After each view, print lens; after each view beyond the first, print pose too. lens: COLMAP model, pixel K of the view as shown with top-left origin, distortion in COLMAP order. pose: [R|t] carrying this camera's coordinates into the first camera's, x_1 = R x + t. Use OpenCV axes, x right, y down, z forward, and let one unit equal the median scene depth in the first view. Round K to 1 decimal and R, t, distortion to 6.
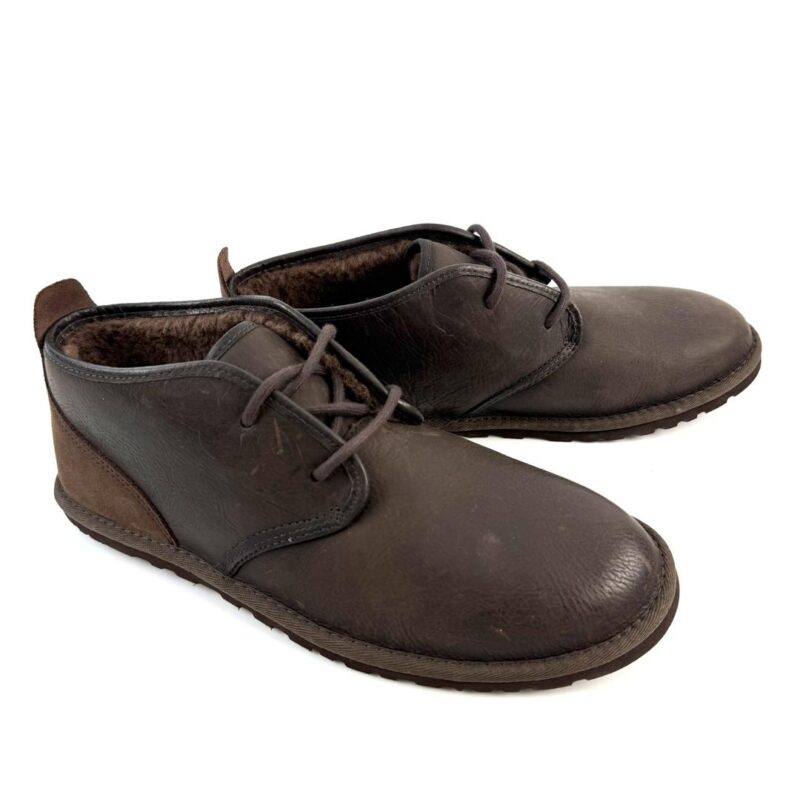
lens RADIAL K [[806.6, 0, 400.0], [0, 806.6, 400.0], [0, 0, 1]] dist [0.127732, -0.527212]
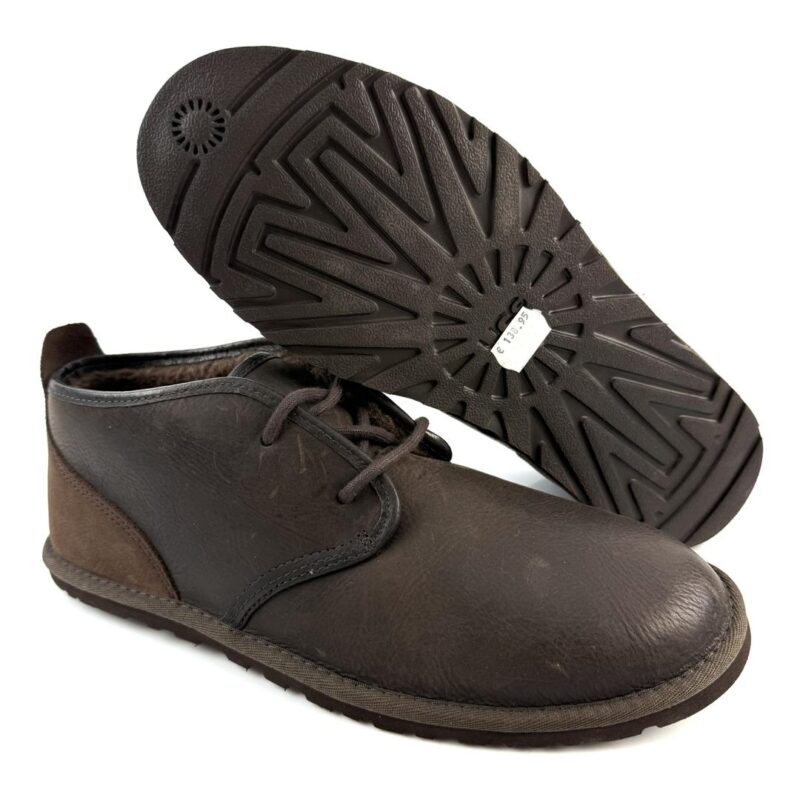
lens RADIAL K [[806.6, 0, 400.0], [0, 806.6, 400.0], [0, 0, 1]] dist [0.127732, -0.527212]
pose [[0.999733, -0.004318, 0.022684, -0.058754], [0.010117, 0.964962, -0.262196, 0.226659], [-0.020757, 0.262355, 0.964748, 0.095441]]
